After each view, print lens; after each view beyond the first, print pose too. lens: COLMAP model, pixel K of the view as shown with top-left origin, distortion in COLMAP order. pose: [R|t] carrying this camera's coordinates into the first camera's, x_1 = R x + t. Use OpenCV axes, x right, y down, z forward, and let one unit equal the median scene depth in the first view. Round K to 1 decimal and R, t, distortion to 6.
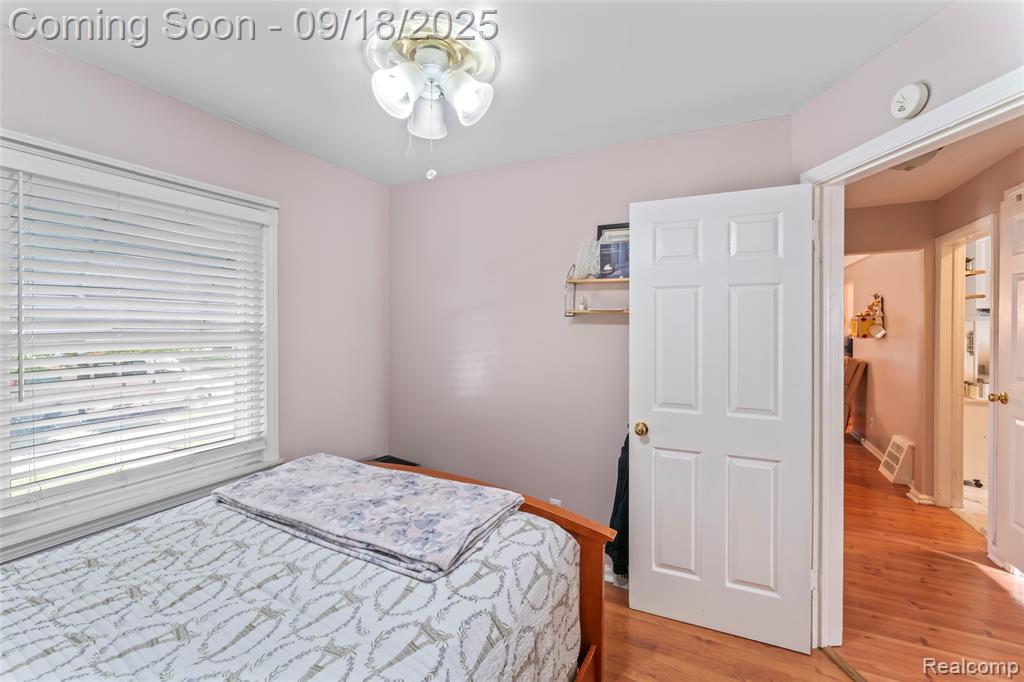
lens RADIAL K [[440.4, 0, 506.0], [0, 440.4, 328.0], [0, 0, 1]] dist [-0.000020, -0.000034]
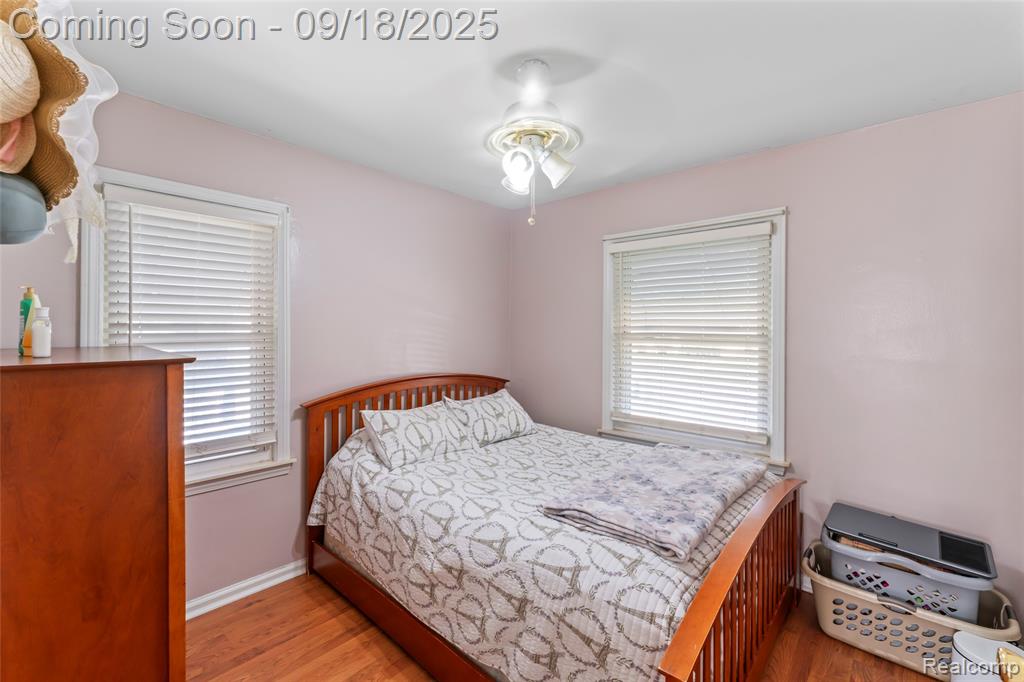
lens RADIAL K [[440.4, 0, 506.0], [0, 440.4, 328.0], [0, 0, 1]] dist [-0.000020, -0.000034]
pose [[-0.272943, -0.006588, -0.962008, 0.882326], [-0.013268, 0.999907, -0.003083, 0.004904], [0.961939, 0.011923, -0.273005, 0.937584]]
